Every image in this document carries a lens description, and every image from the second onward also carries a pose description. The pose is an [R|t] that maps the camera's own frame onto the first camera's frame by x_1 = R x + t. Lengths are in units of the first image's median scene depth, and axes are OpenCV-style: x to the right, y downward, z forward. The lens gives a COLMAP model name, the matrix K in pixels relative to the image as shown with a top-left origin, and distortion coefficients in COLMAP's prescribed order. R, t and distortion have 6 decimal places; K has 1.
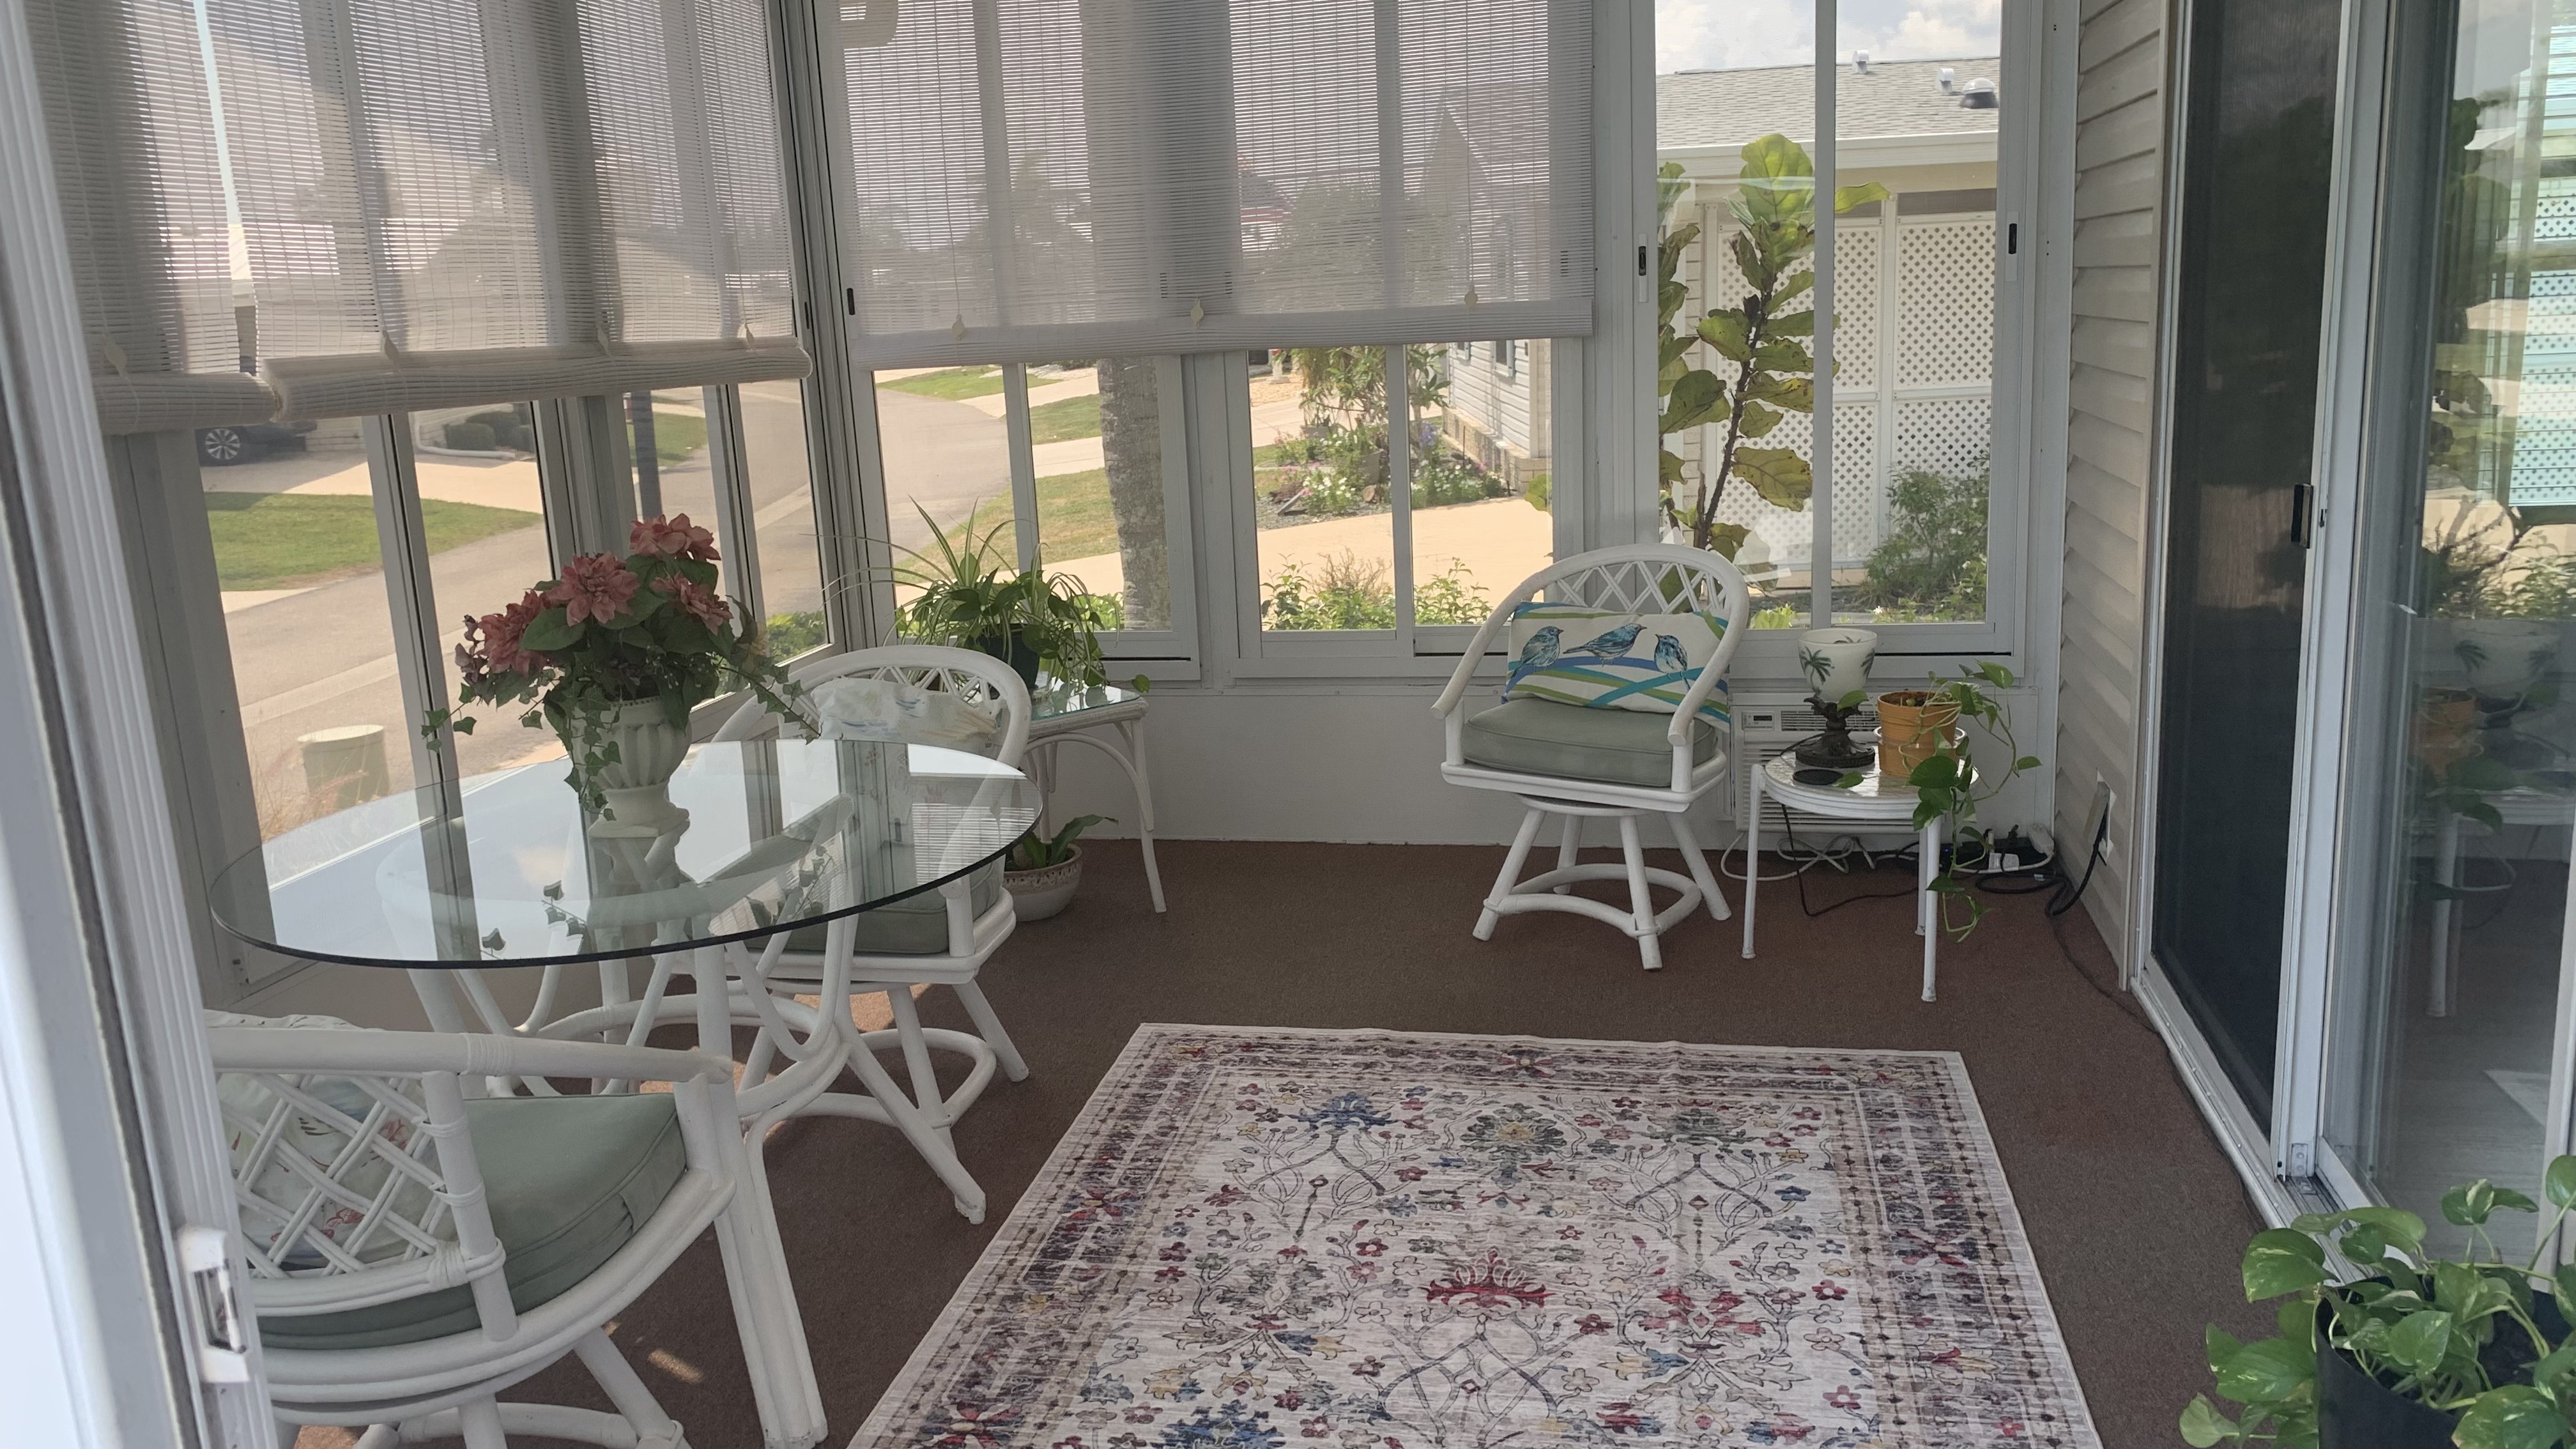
lens RADIAL K [[1935.1, 0, 1280.4], [0, 1935.1, 657.7], [0, 0, 1]] dist [0.143977, -0.381948]
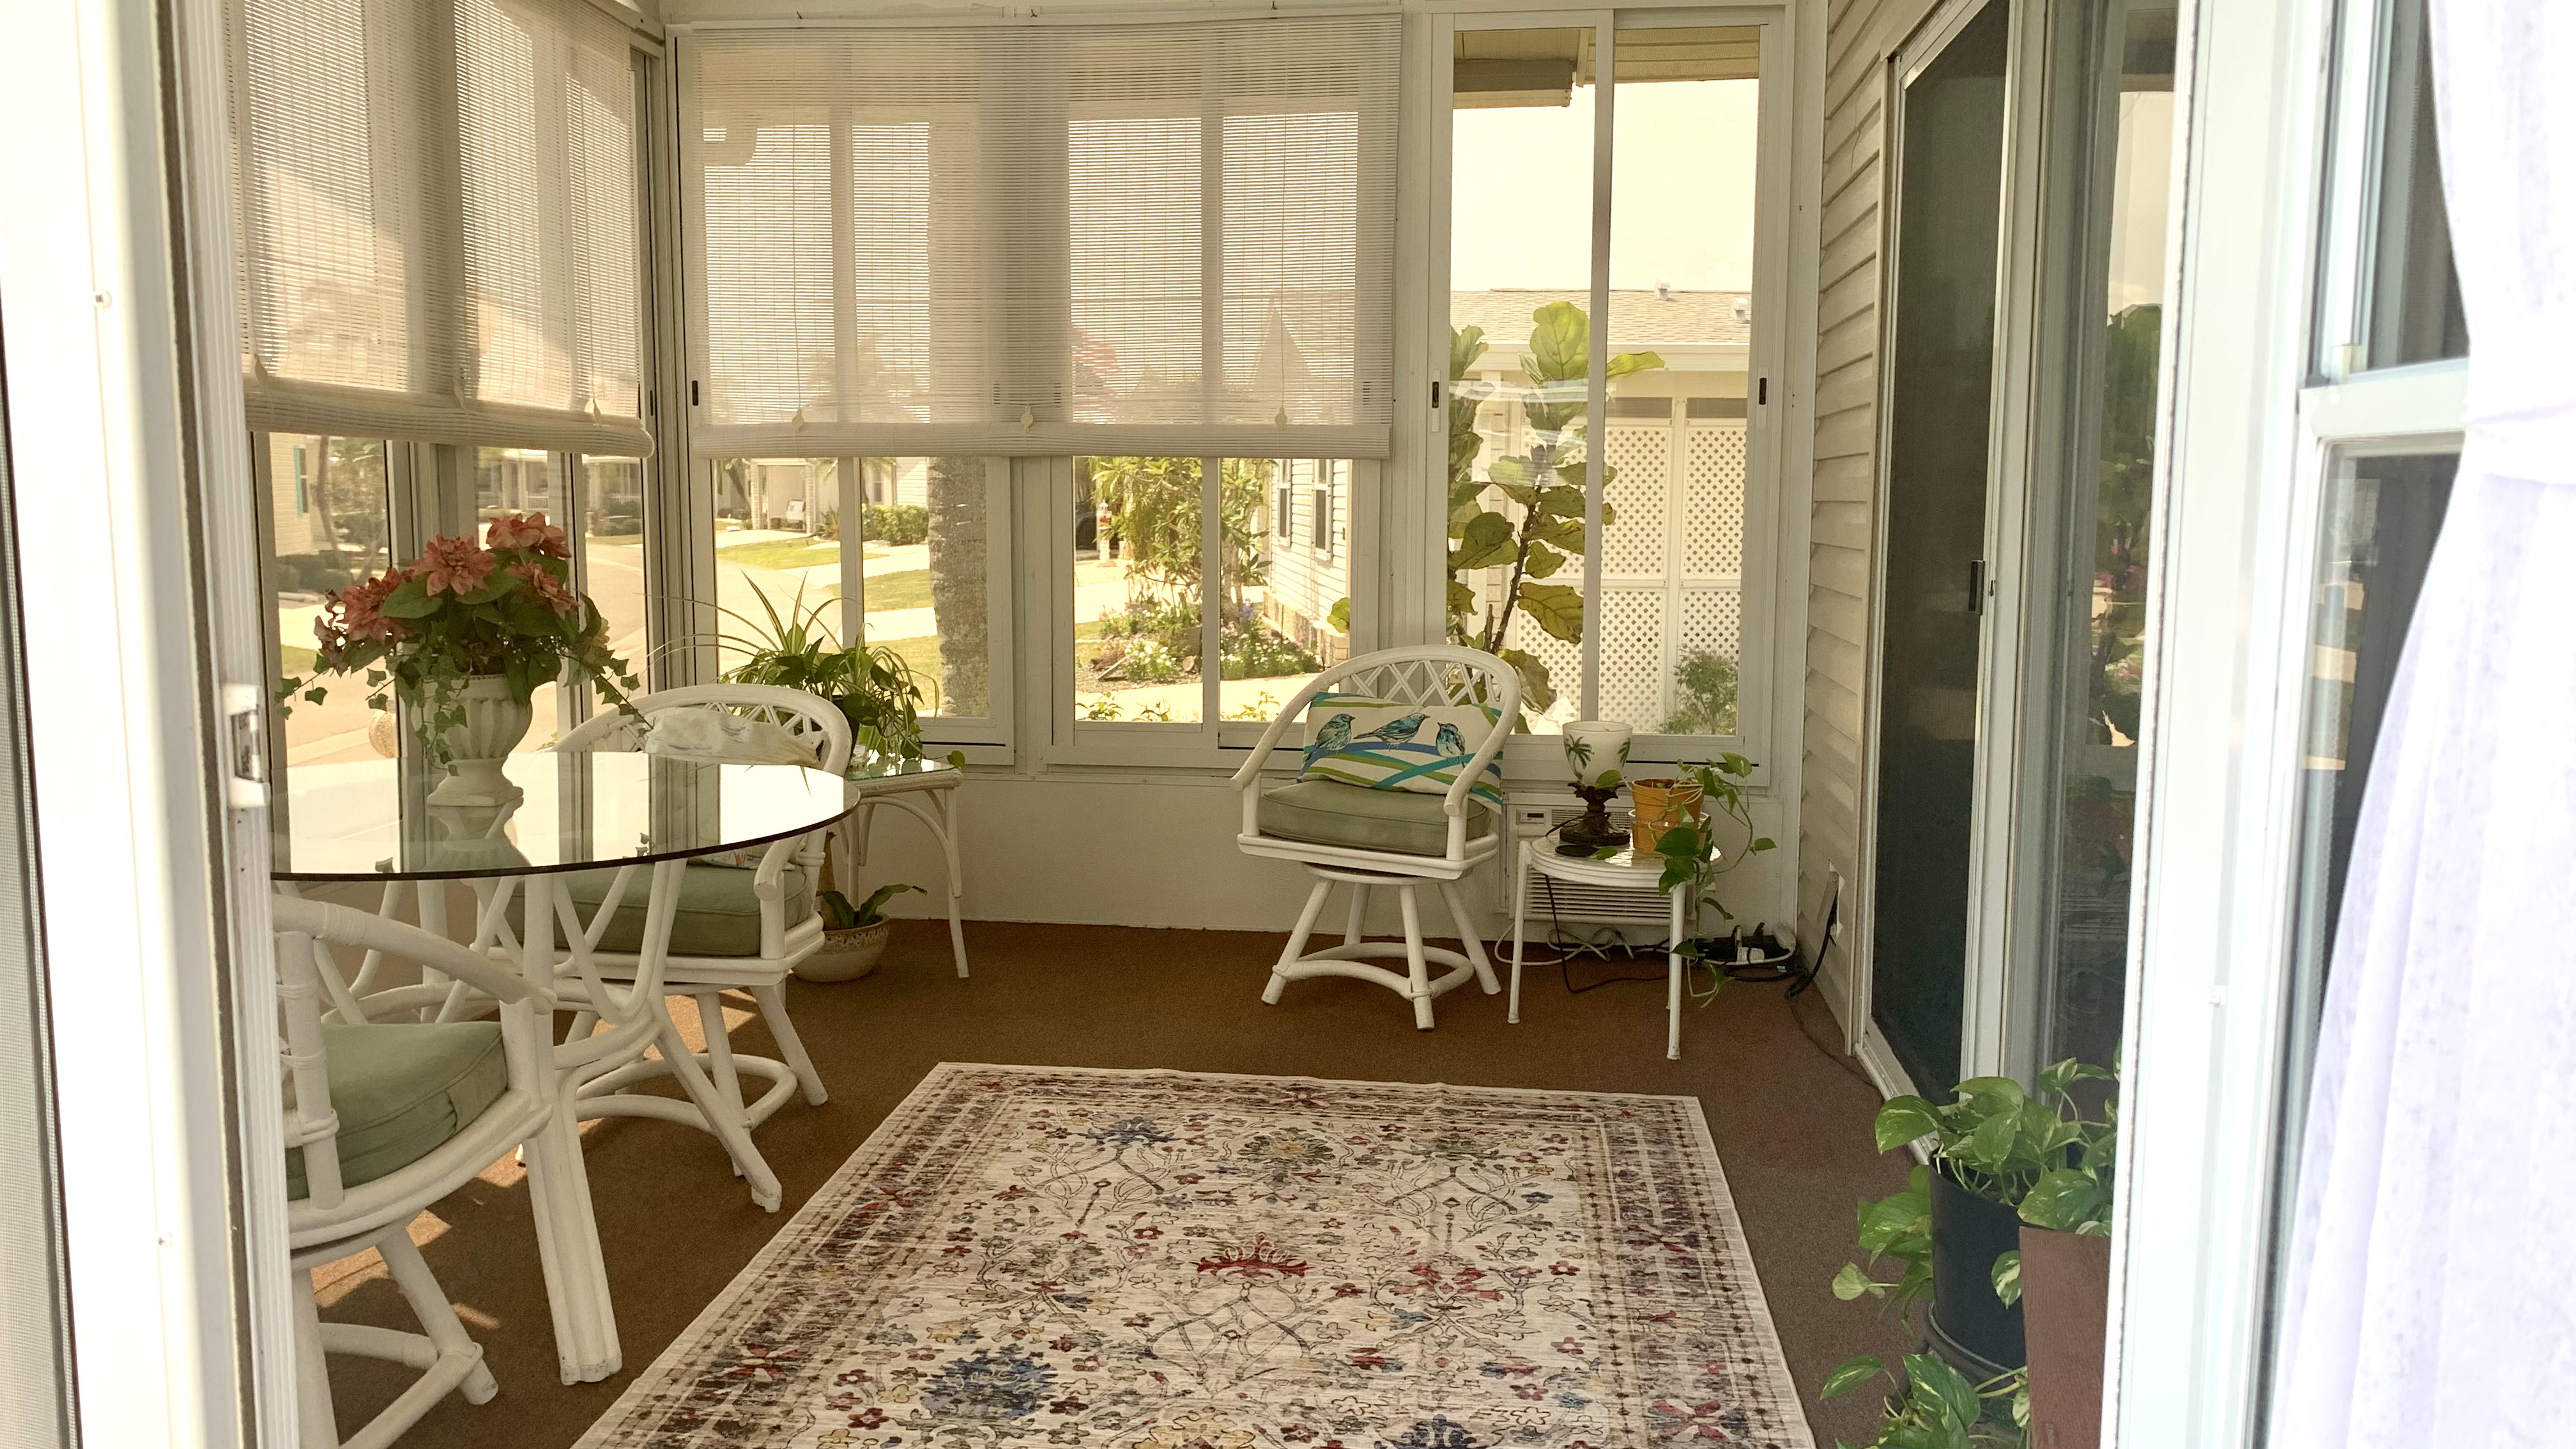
lens RADIAL K [[1935.1, 0, 1280.4], [0, 1935.1, 657.7], [0, 0, 1]] dist [0.143977, -0.381948]
pose [[0.994988, 0.043220, 0.090170, 0.007199], [-0.033576, 0.993815, -0.105854, 0.084219], [-0.094187, 0.102296, 0.990285, -0.083997]]
